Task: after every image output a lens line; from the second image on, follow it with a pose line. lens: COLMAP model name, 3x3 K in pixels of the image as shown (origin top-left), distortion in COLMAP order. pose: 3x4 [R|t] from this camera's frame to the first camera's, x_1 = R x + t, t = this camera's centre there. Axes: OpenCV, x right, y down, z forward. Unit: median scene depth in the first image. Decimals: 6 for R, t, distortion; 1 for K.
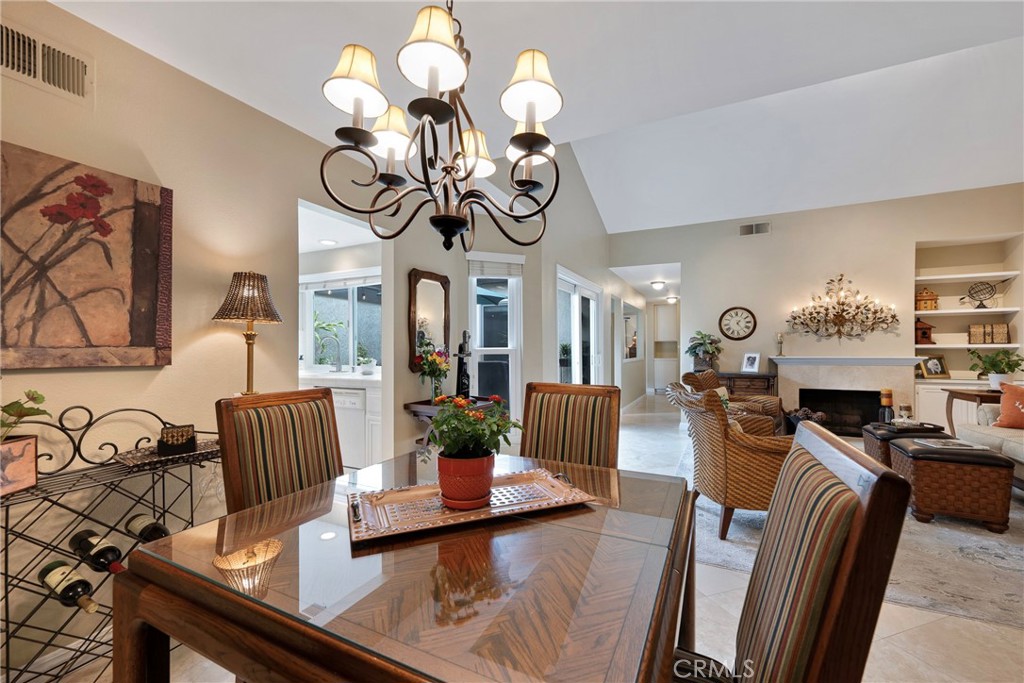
lens RADIAL K [[414.7, 0, 511.5], [0, 414.7, 348.4], [0, 0, 1]] dist [-0.000402, 0.000303]
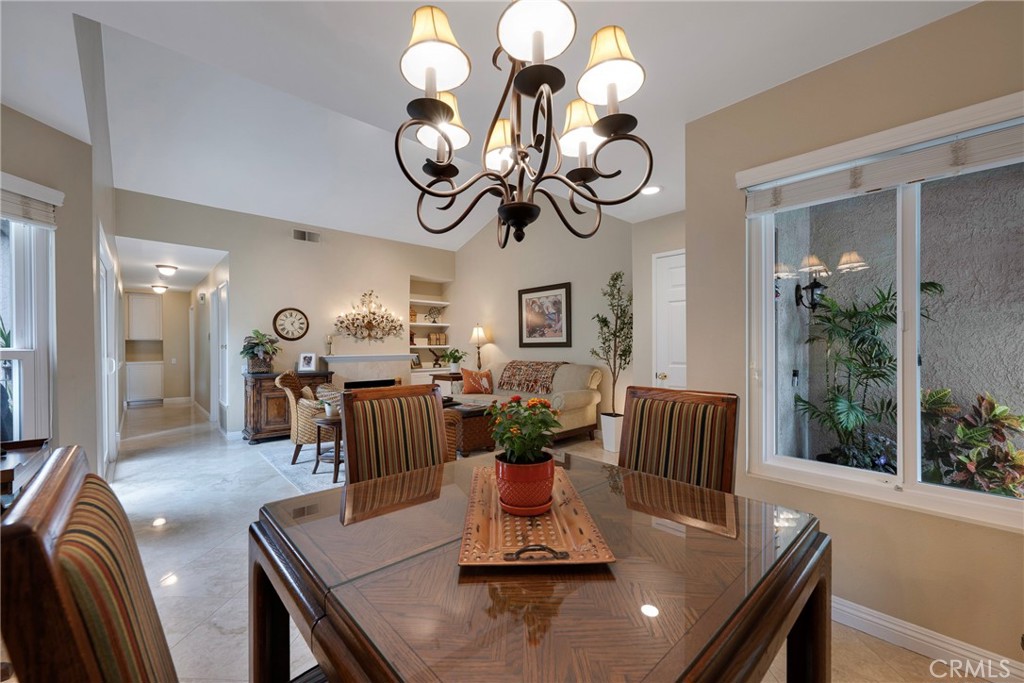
lens RADIAL K [[406.9, 0, 511.2], [0, 406.9, 347.4], [0, 0, 1]] dist [-0.001015, 0.000014]
pose [[0.357706, 0.000068, 0.933834, -0.225381], [0.002959, 0.999995, -0.001207, -0.000283], [-0.933830, 0.003195, 0.357704, 0.155734]]
